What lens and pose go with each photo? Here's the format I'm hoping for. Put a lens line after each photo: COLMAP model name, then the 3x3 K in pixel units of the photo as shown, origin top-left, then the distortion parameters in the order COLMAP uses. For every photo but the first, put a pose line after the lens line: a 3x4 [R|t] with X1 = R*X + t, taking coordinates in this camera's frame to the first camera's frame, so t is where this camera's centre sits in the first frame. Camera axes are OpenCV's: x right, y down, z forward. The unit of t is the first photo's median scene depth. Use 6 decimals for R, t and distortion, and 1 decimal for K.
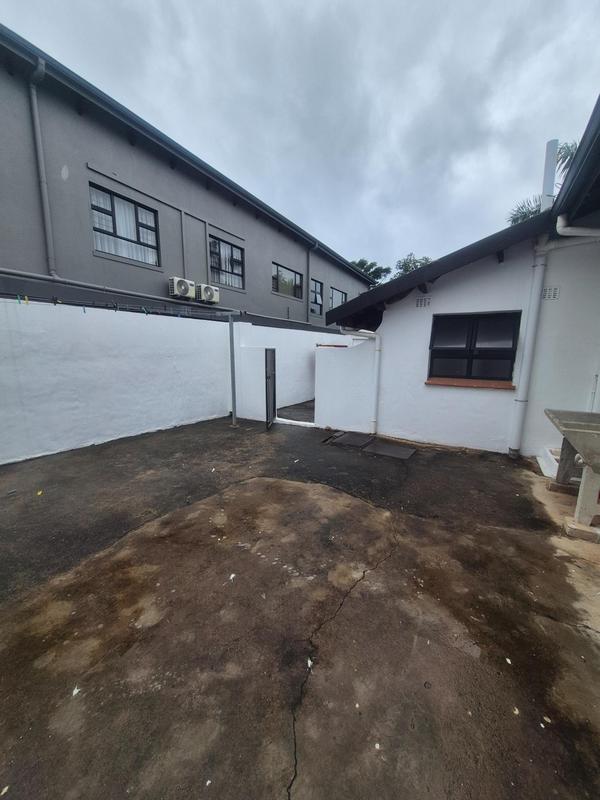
lens RADIAL K [[315.3, 0, 304.1], [0, 315.3, 405.6], [0, 0, 1]] dist [0.000889, -0.000429]
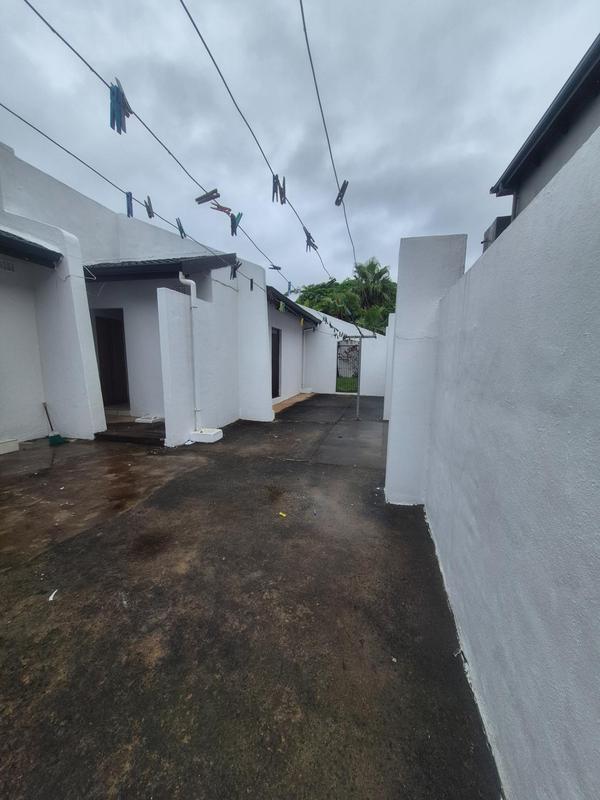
lens RADIAL K [[315.3, 0, 304.1], [0, 315.3, 405.6], [0, 0, 1]] dist [0.000889, -0.000429]
pose [[-0.958491, 0.017427, -0.284590, -0.665728], [-0.071952, 0.951042, 0.300570, -0.325562], [0.275895, 0.308571, -0.910311, 1.838785]]
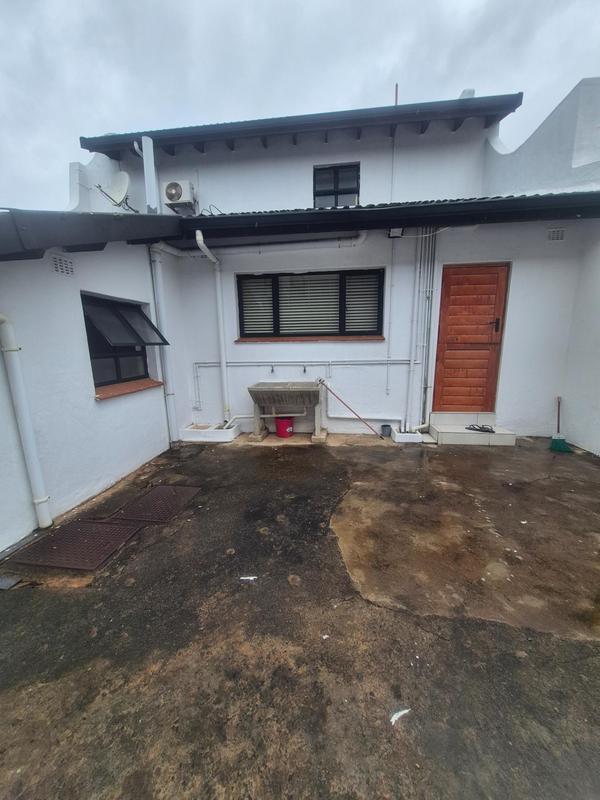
lens RADIAL K [[315.3, 0, 304.1], [0, 315.3, 405.6], [0, 0, 1]] dist [0.000889, -0.000429]
pose [[-0.408968, -0.179119, 0.894797, -0.605075], [0.171698, 0.947930, 0.268230, -0.259276], [-0.896250, 0.263333, -0.356919, 1.400730]]
